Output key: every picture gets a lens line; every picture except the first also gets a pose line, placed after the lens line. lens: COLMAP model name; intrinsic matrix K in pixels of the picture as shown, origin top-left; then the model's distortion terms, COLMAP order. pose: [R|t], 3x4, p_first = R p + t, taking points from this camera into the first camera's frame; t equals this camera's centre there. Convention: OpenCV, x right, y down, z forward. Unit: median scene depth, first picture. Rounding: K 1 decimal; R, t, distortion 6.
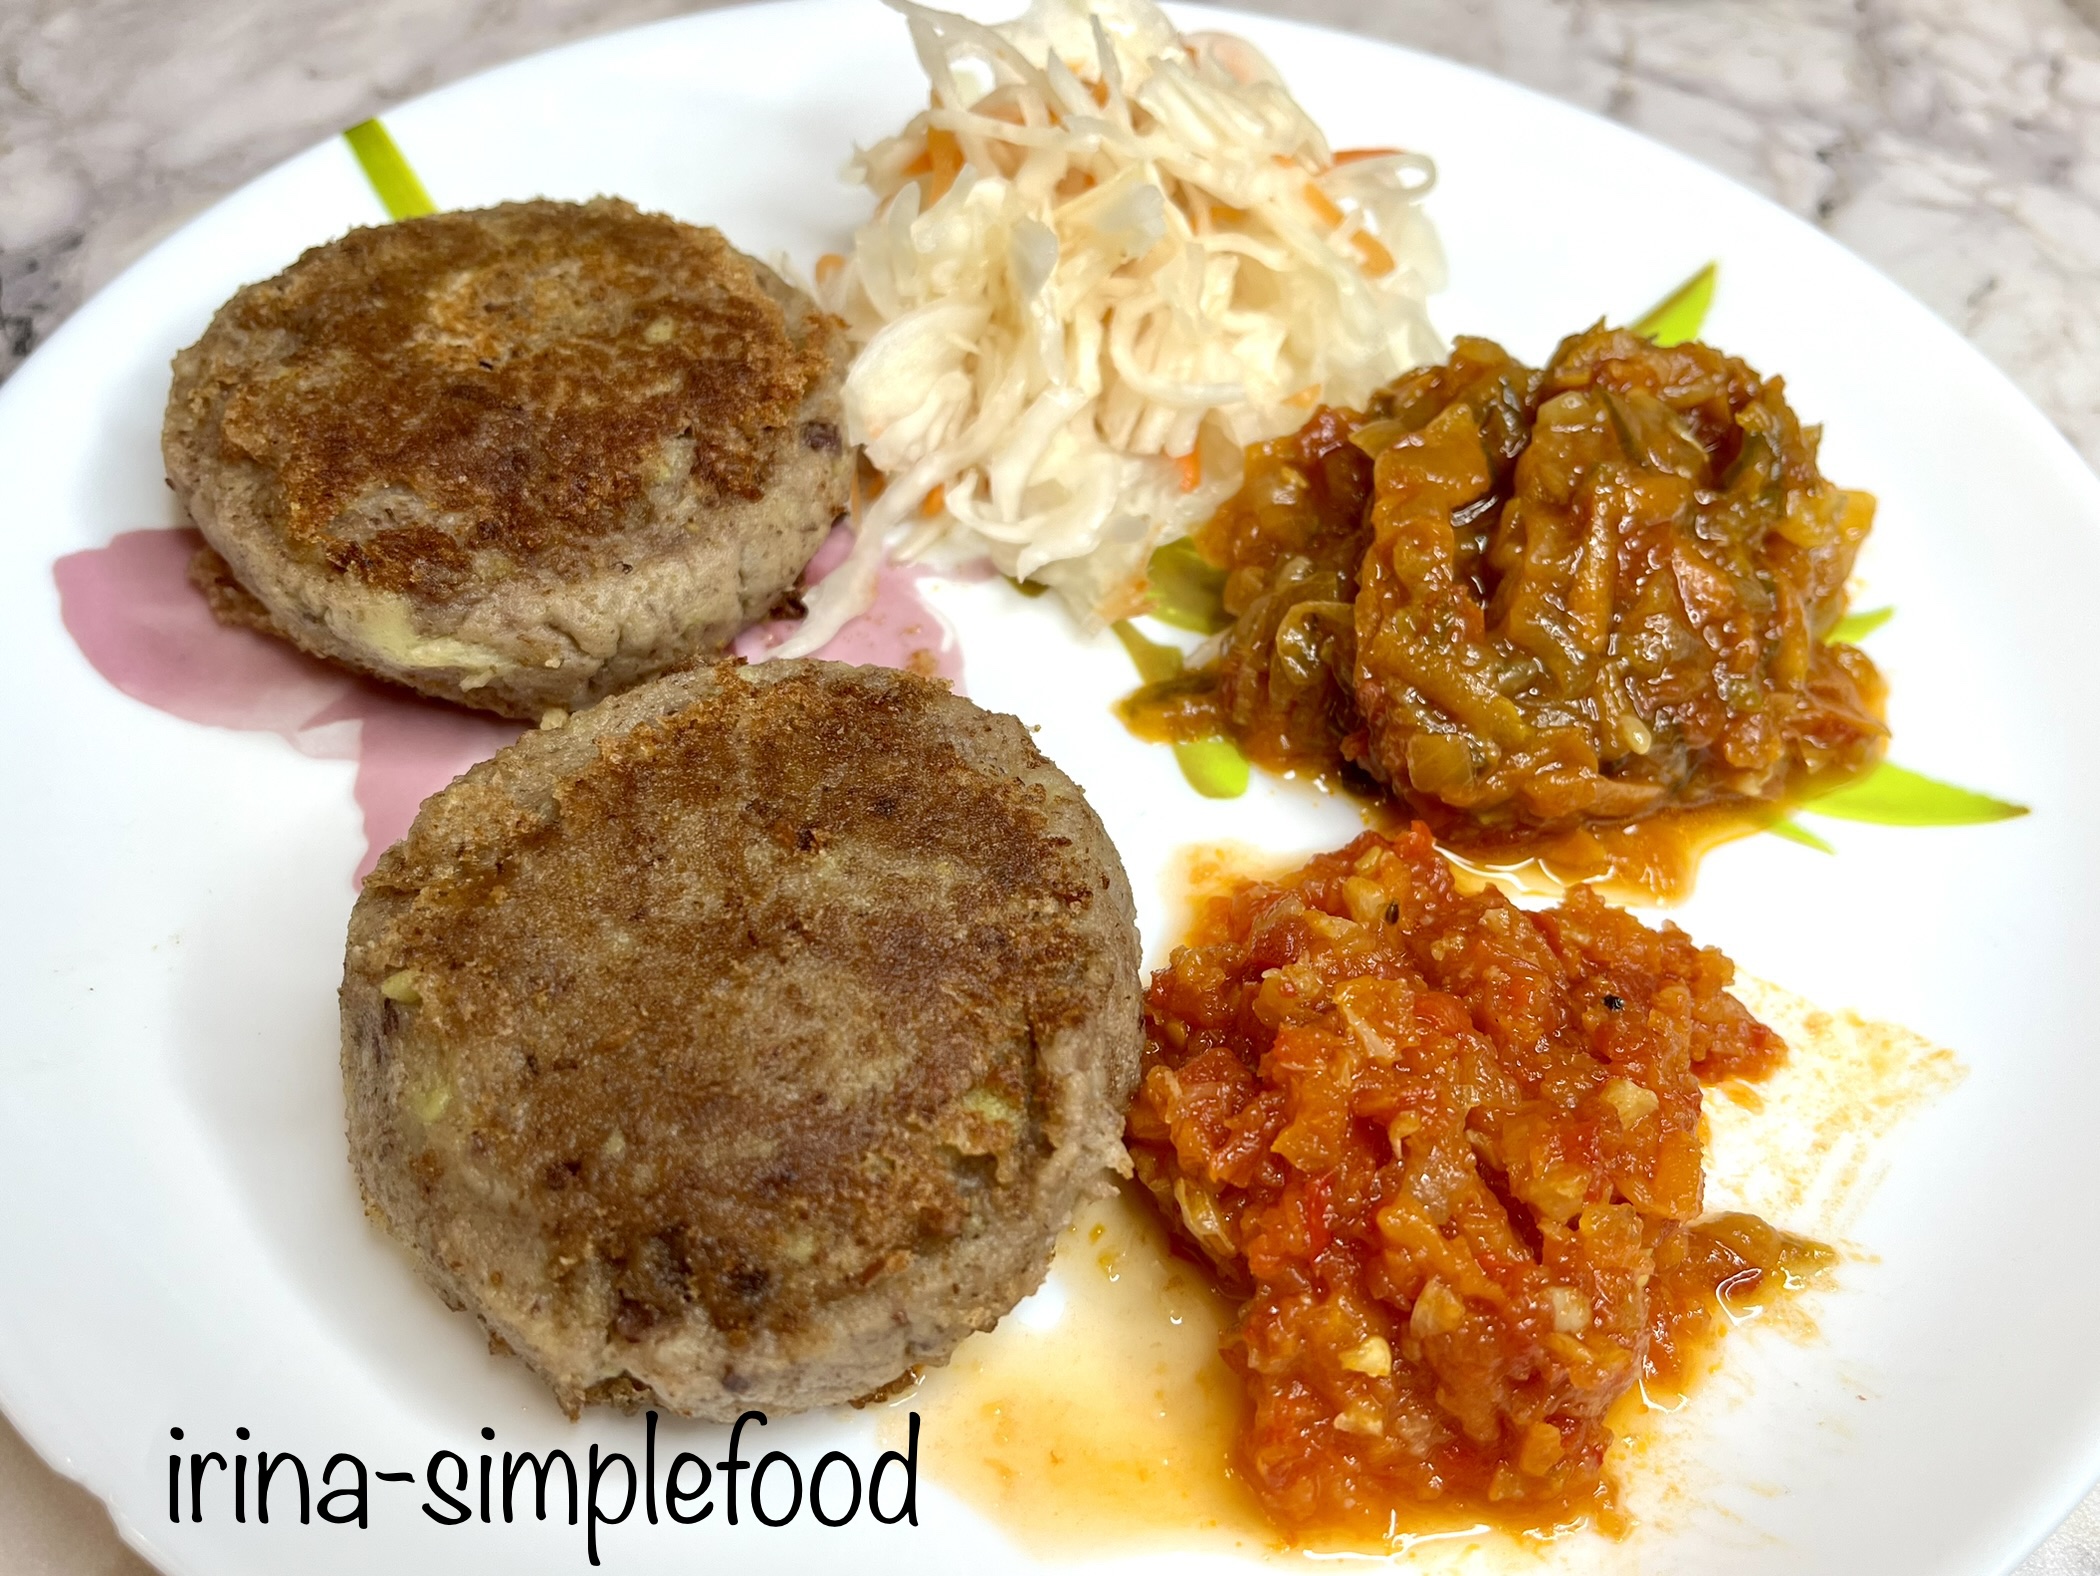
lens RADIAL K [[1884.0, 0, 1050.0], [0, 1884.0, 788.0], [0, 0, 1]] dist [0.016173, -0.023005]
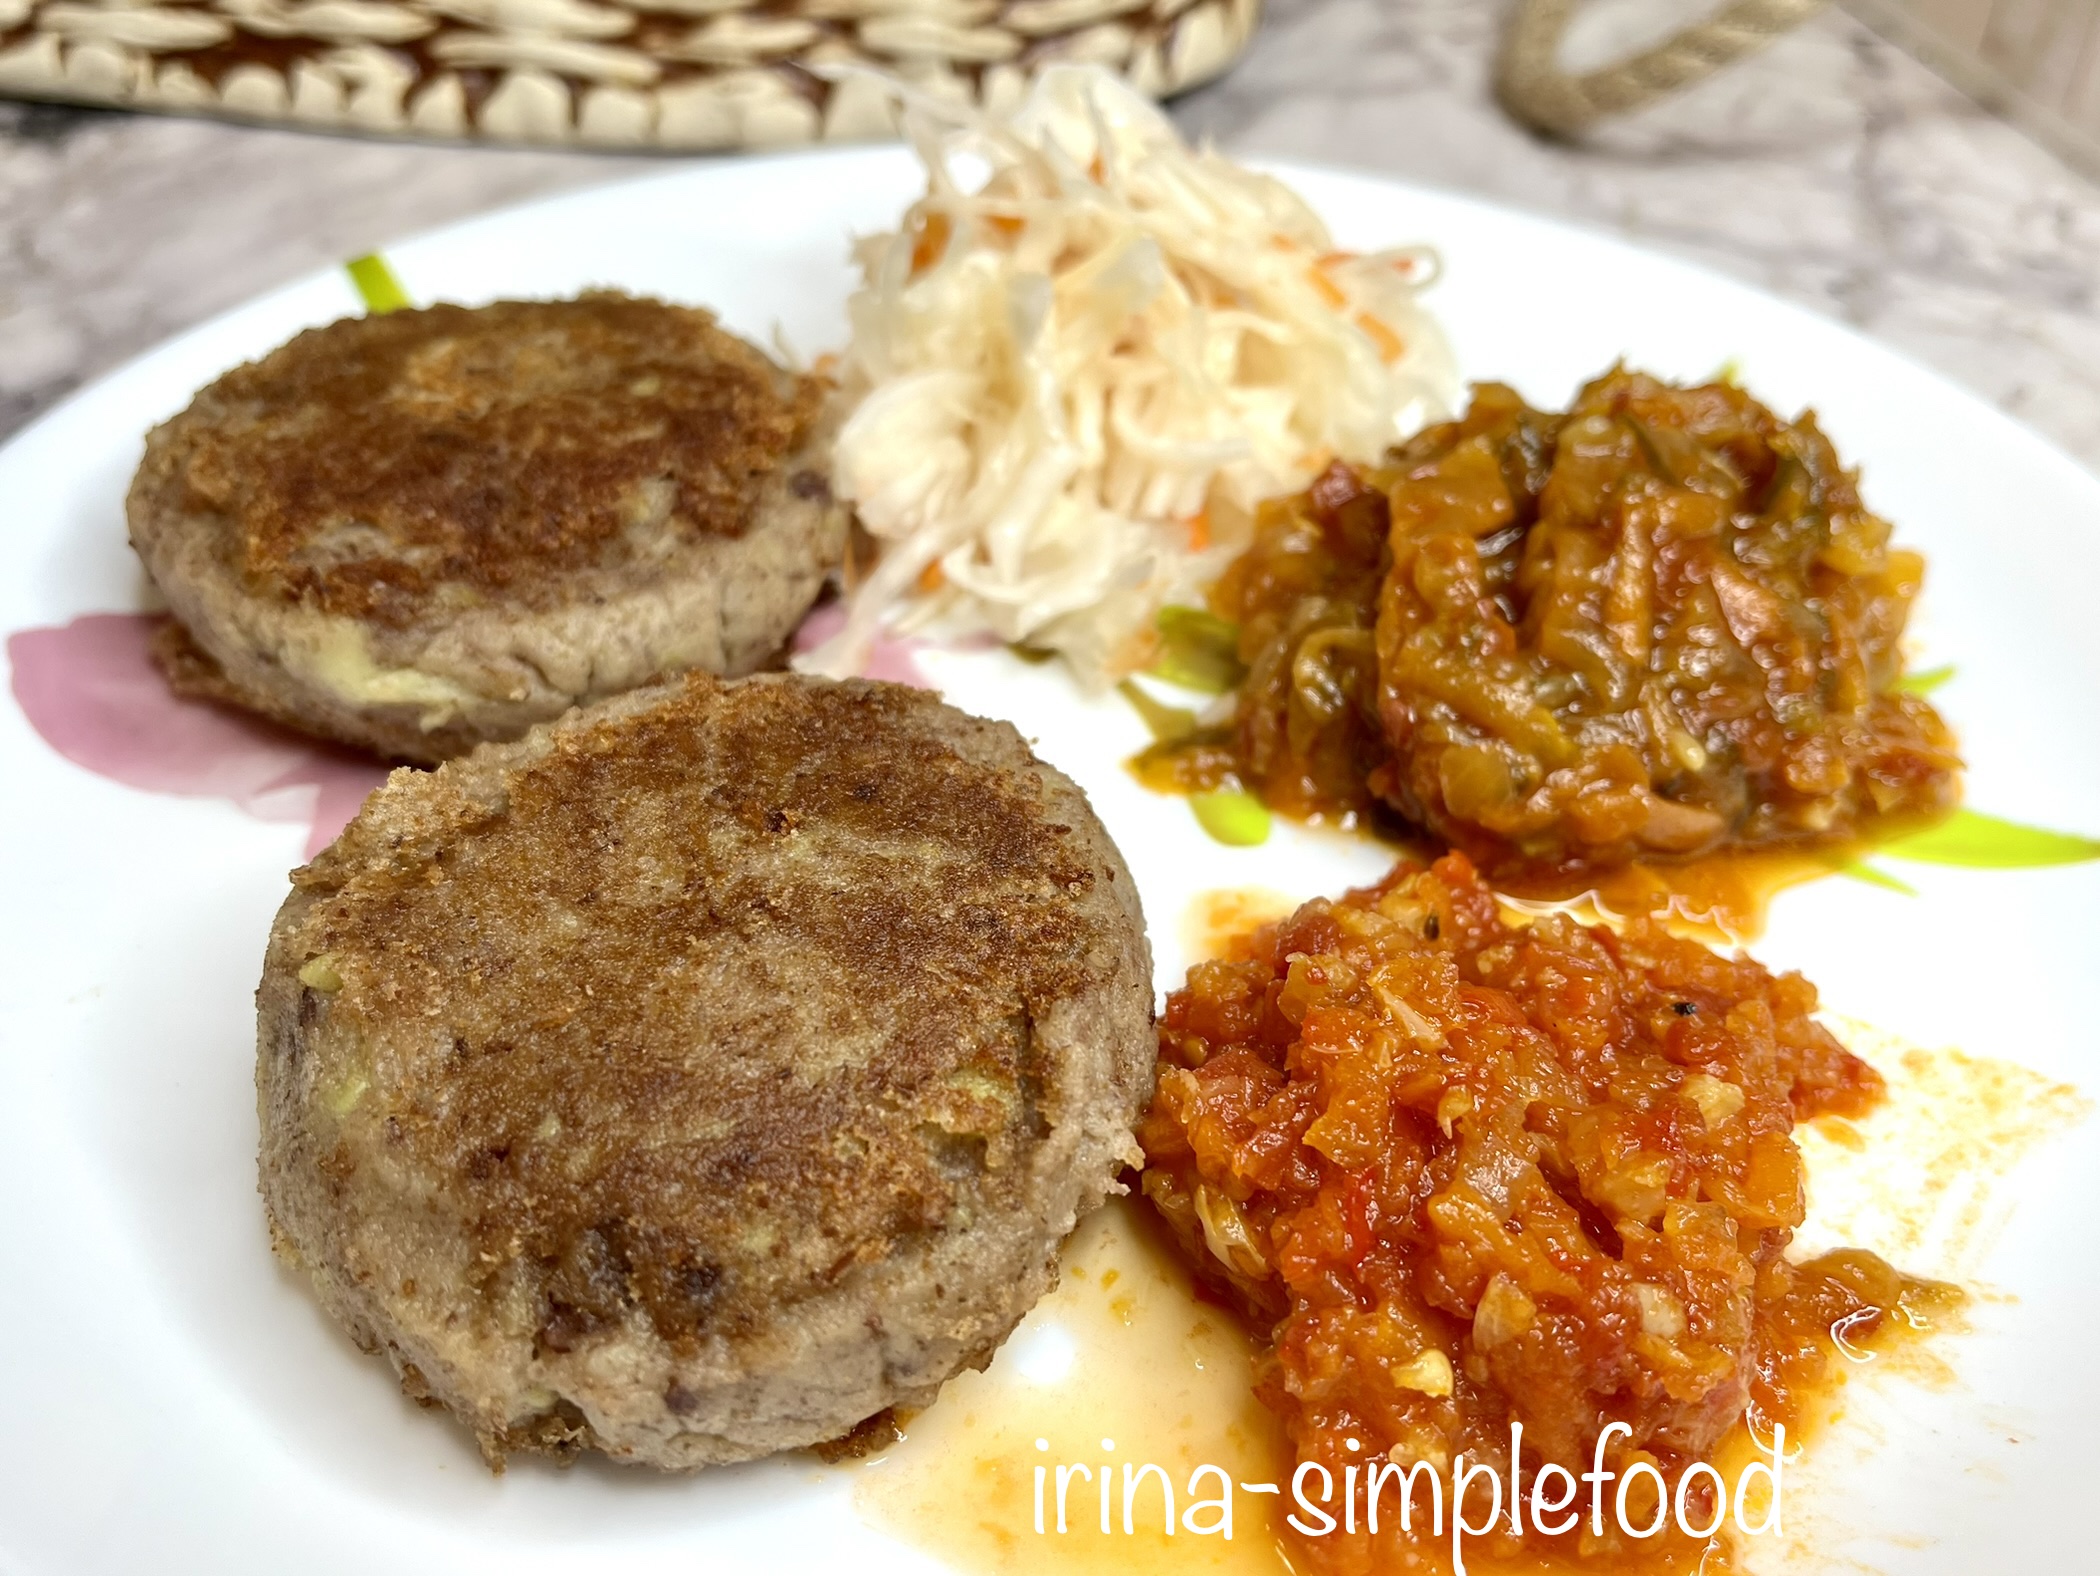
lens RADIAL K [[1907.9, 0, 1050.0], [0, 1907.9, 788.0], [0, 0, 1]] dist [-0.001652, 0.023021]
pose [[0.999609, -0.021720, -0.017591, 0.016729], [0.018418, 0.985278, -0.169962, 0.153407], [0.021024, 0.169572, 0.985294, 0.086130]]
